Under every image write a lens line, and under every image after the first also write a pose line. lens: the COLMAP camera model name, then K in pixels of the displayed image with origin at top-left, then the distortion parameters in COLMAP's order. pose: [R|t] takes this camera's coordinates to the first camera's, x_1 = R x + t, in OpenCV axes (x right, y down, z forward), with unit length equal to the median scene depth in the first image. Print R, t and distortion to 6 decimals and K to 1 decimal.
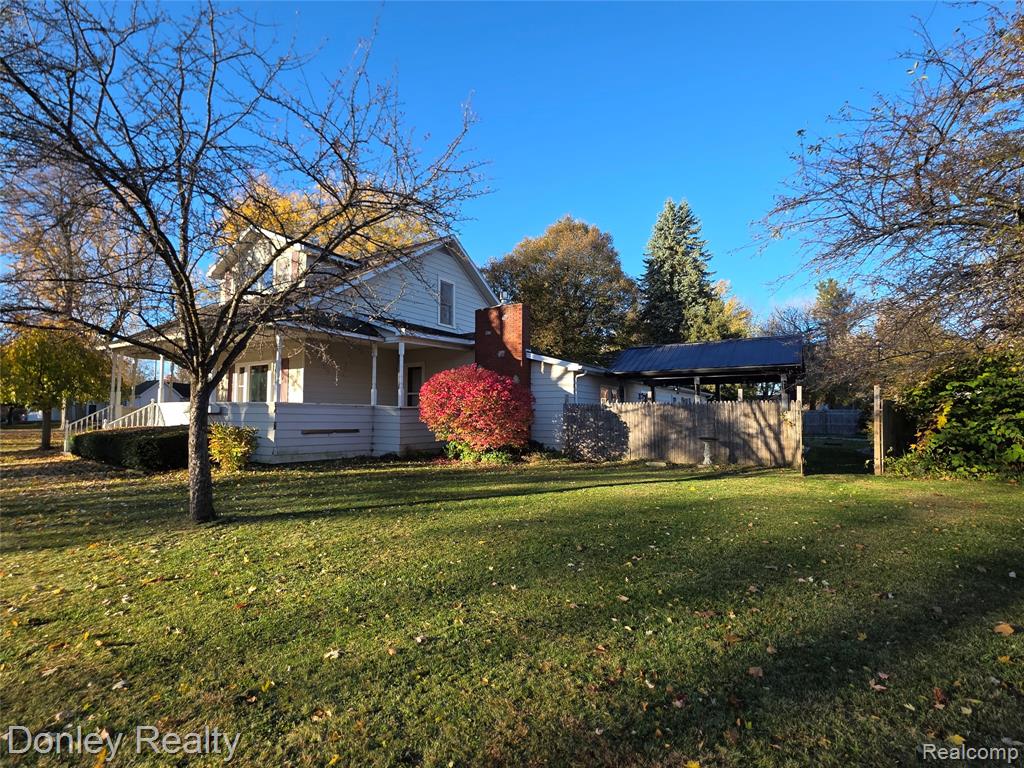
lens RADIAL K [[477.1, 0, 512.1], [0, 477.1, 385.1], [0, 0, 1]] dist [0.000078, -0.000039]
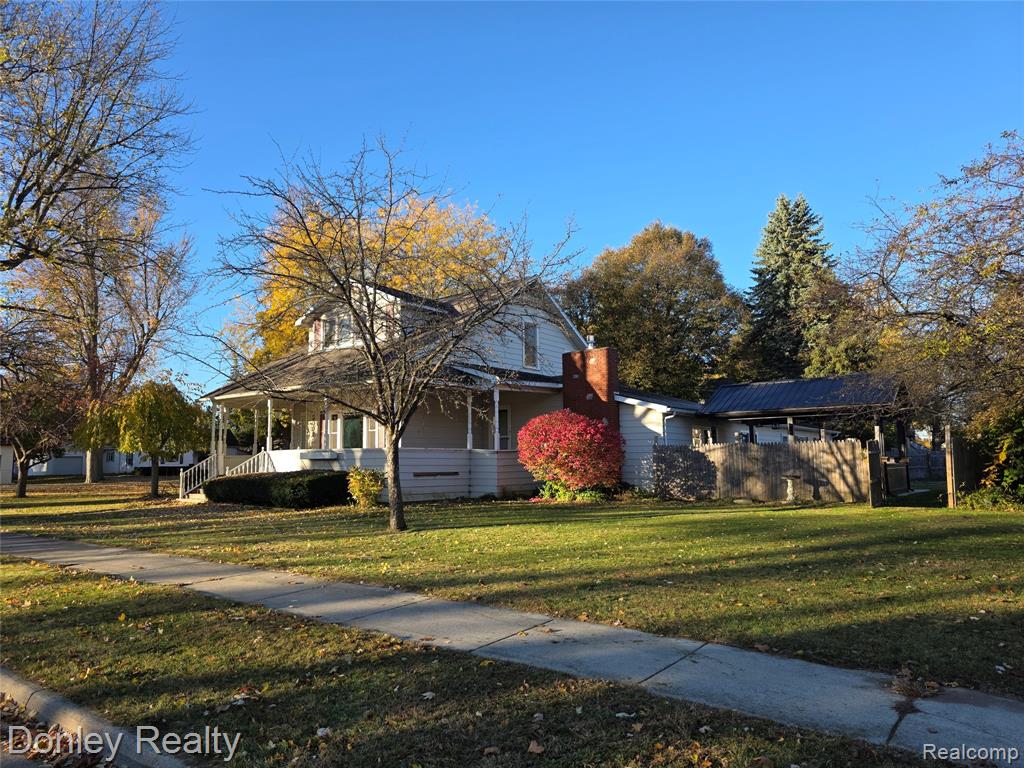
lens RADIAL K [[693.7, 0, 521.8], [0, 693.7, 403.4], [0, 0, 1]] dist [0.033372, 0.000184]
pose [[0.995699, -0.022157, -0.089959, -0.033637], [0.019777, 0.999433, -0.027262, -0.013939], [0.090512, 0.025366, 0.995572, -0.475869]]
